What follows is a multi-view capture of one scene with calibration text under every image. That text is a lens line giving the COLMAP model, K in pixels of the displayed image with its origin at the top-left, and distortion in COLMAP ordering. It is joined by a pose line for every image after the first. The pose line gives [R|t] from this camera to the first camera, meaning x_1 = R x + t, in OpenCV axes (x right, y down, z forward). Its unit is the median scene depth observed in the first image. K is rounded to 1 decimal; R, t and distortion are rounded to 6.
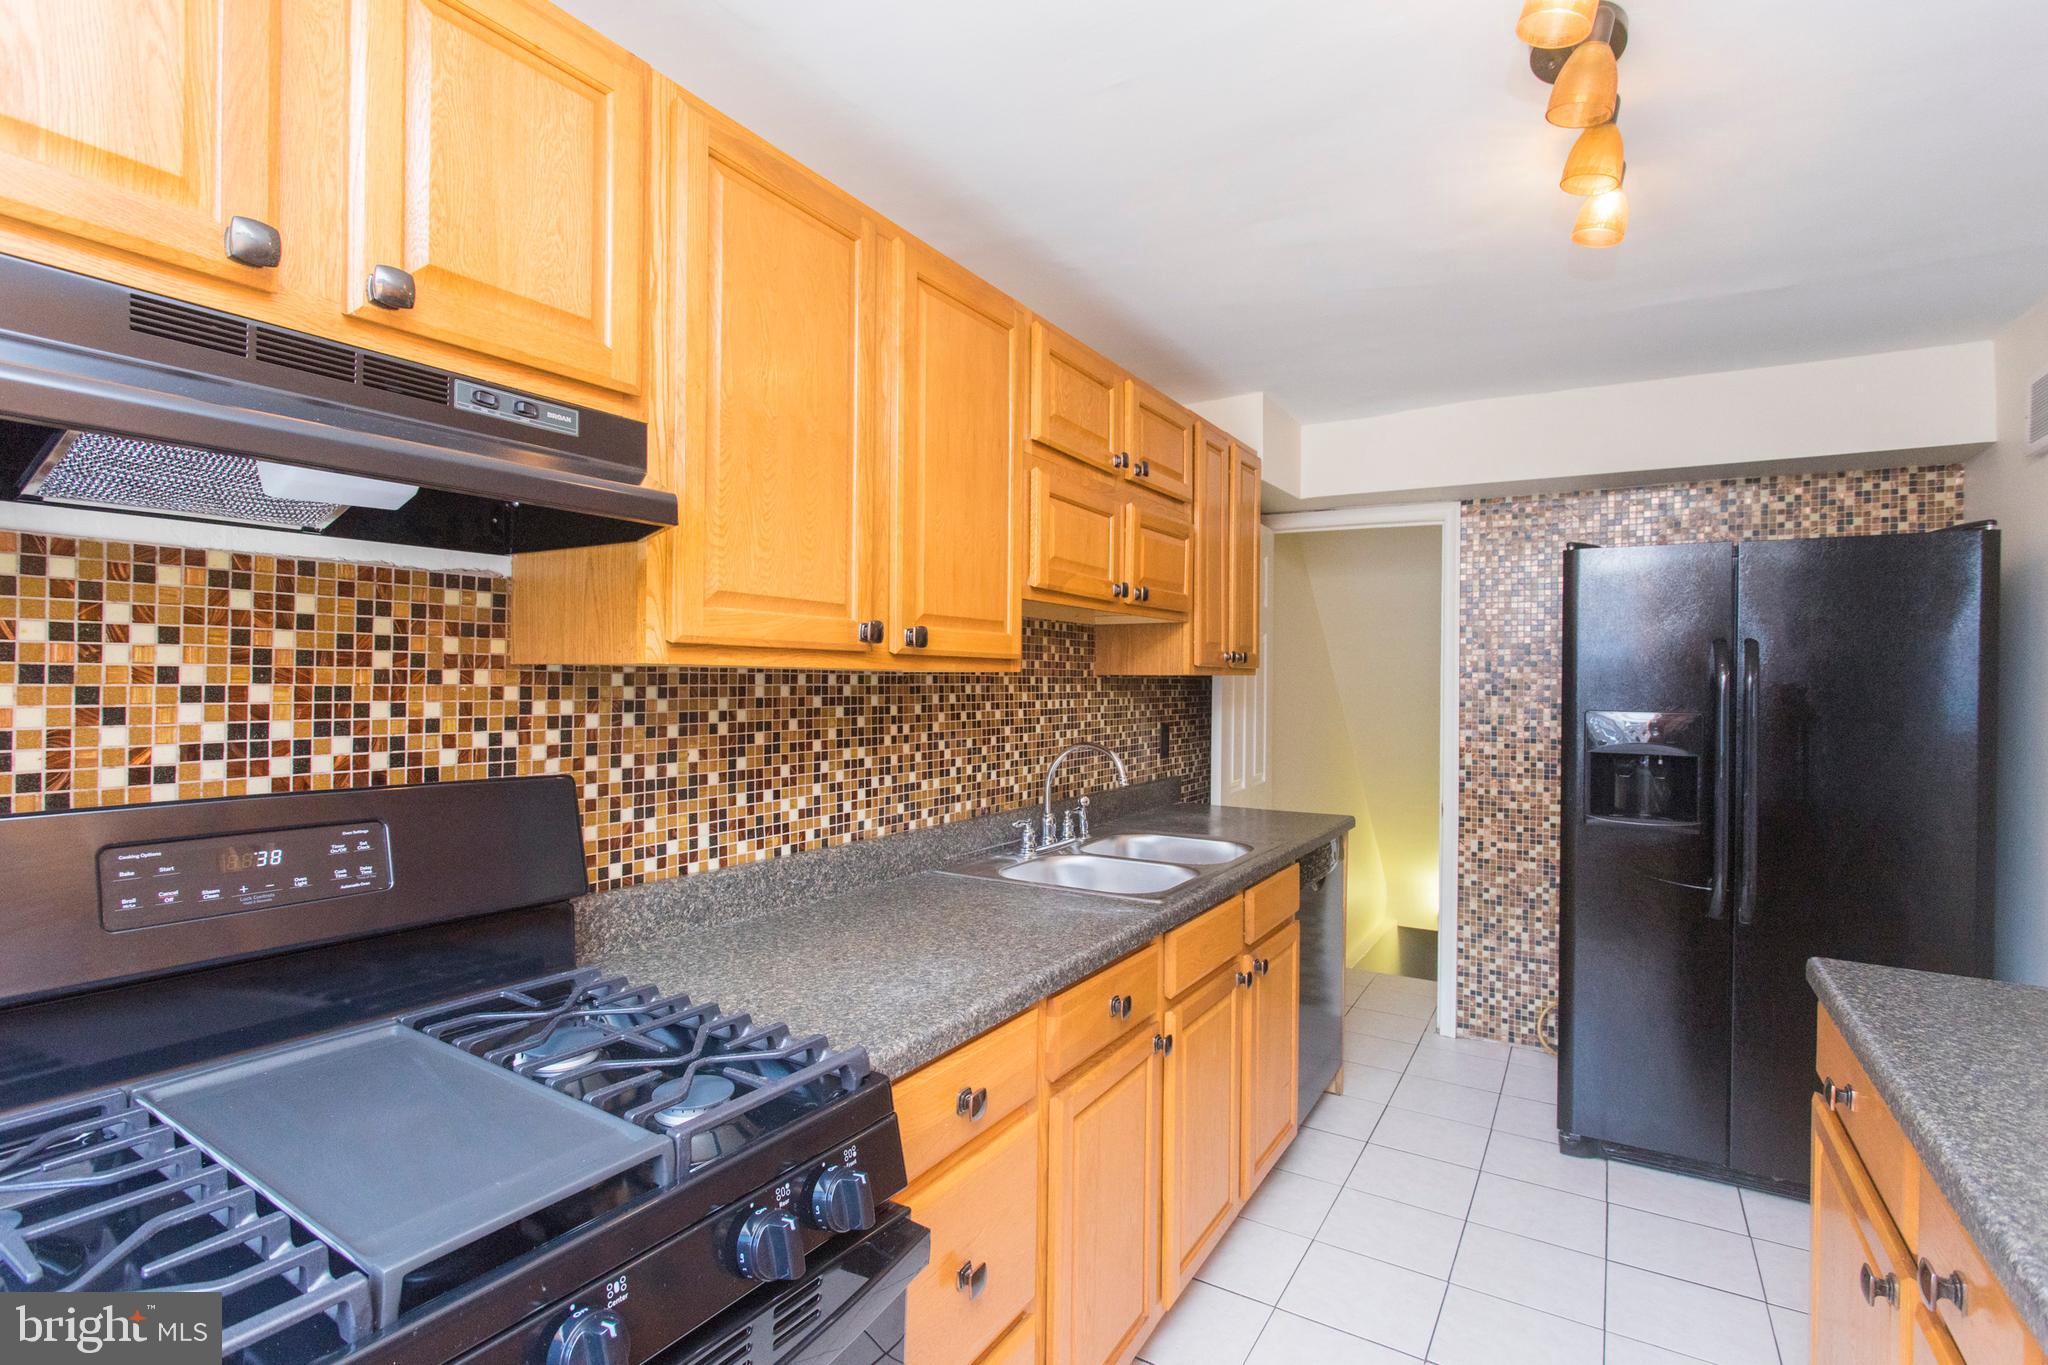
lens RADIAL K [[979.9, 0, 1025.8], [0, 979.9, 676.6], [0, 0, 1]] dist [-0.002467, 0.001402]
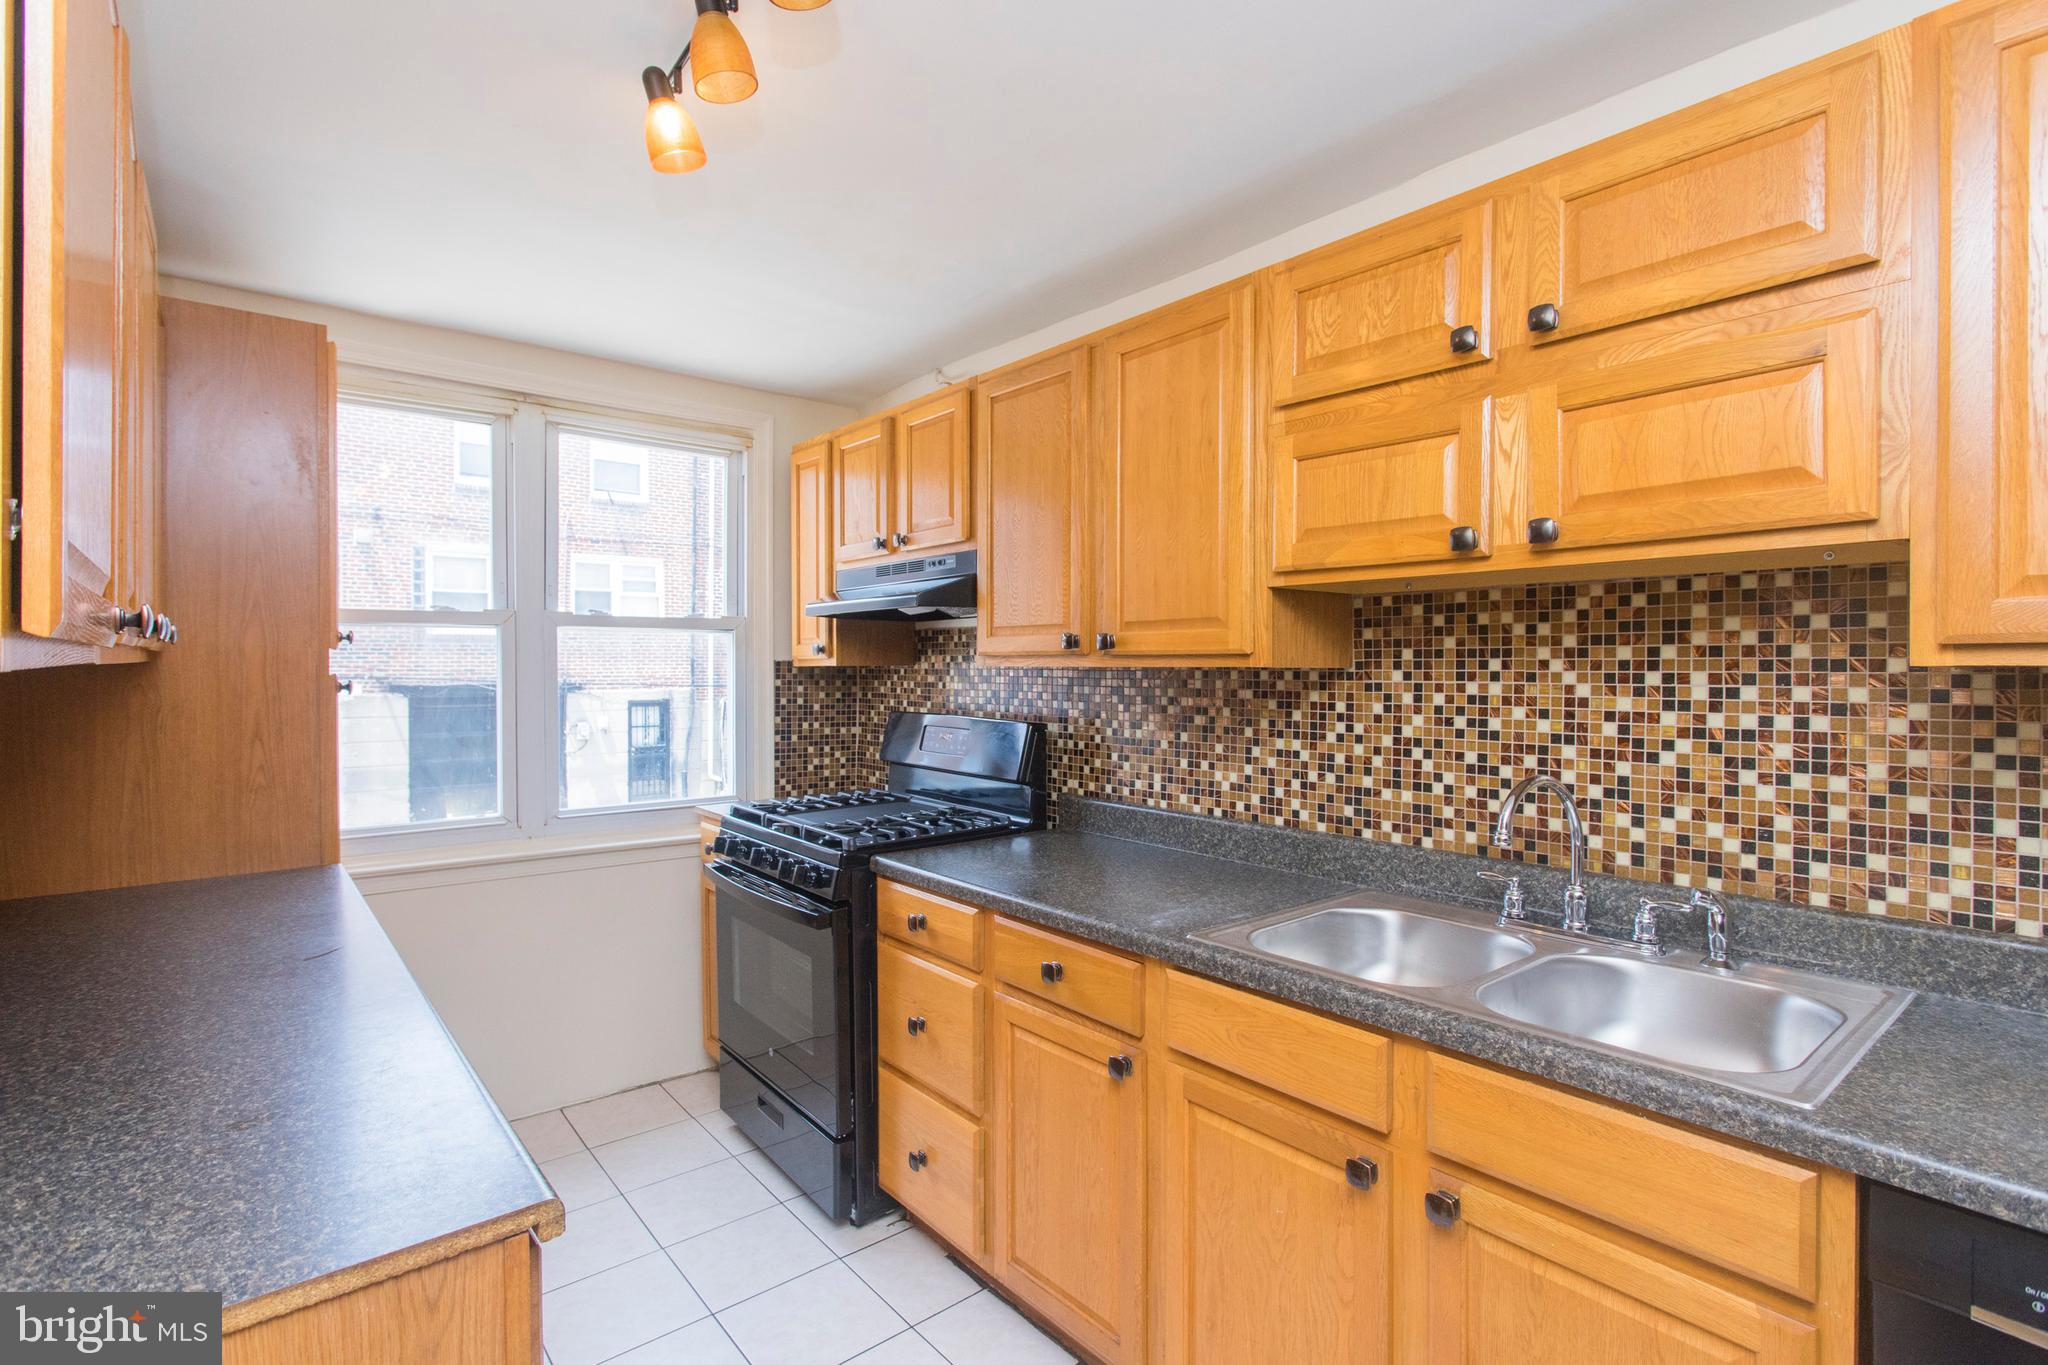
lens RADIAL K [[979.9, 0, 1014.6], [0, 979.9, 670.7], [0, 0, 1]] dist [-0.002467, 0.001402]
pose [[-0.331167, -0.005553, -0.943556, 0.942586], [-0.001385, 0.999984, -0.005399, 0.004075], [0.943571, -0.000481, -0.331169, 1.081783]]
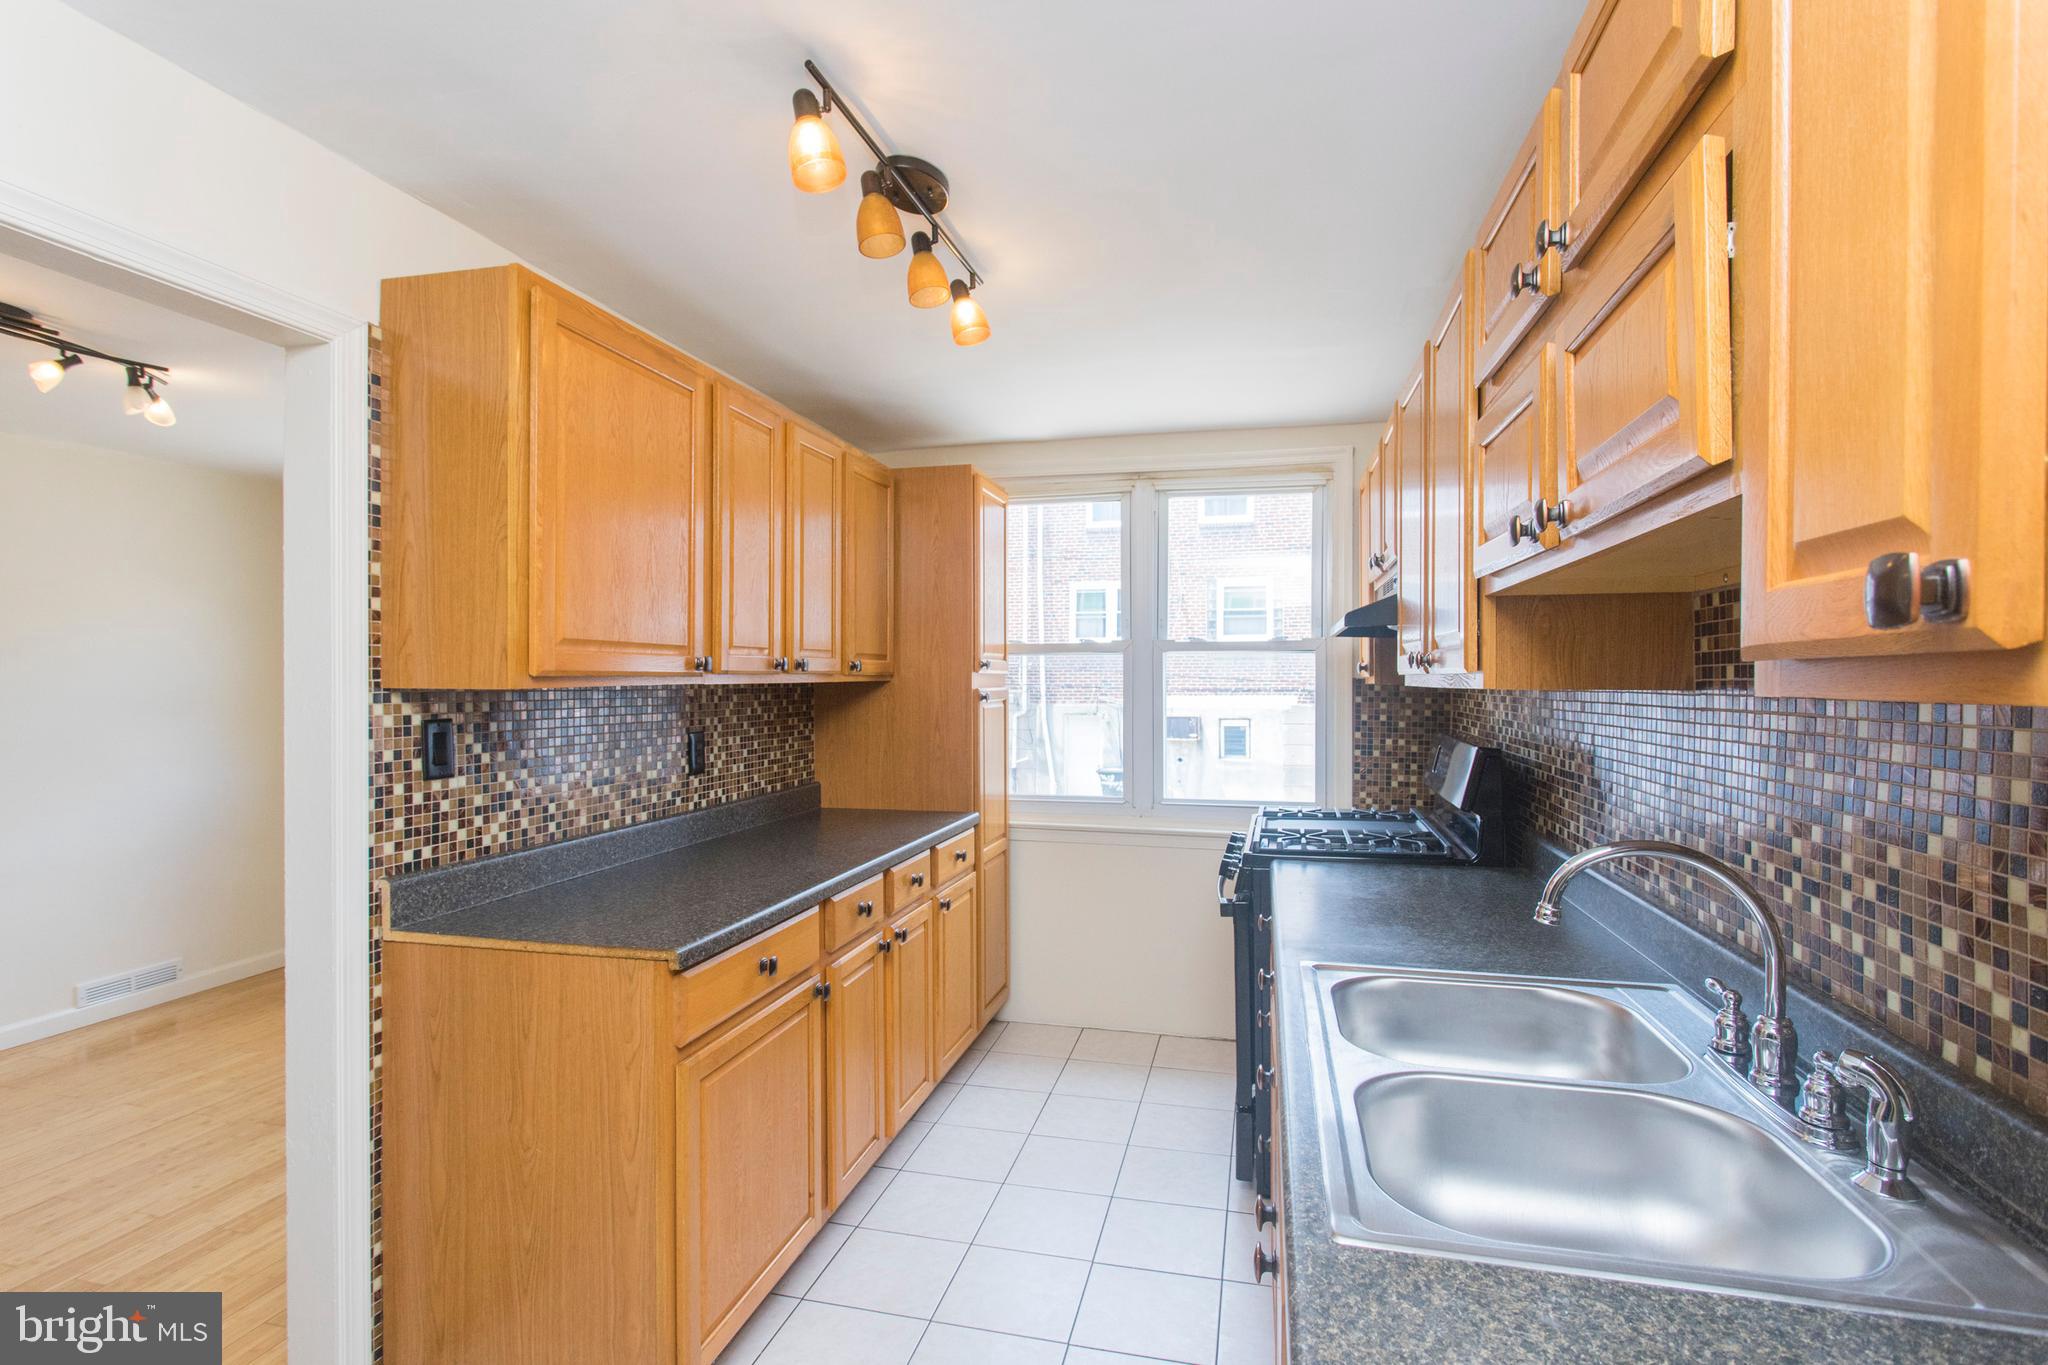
lens RADIAL K [[979.9, 0, 1023.7], [0, 979.9, 681.2], [0, 0, 1]] dist [-0.002467, 0.001402]
pose [[-0.954183, -0.009693, -0.299067, 0.585281], [-0.008921, 0.999952, -0.003947, -0.004362], [0.299091, -0.001098, -0.954224, 1.642082]]
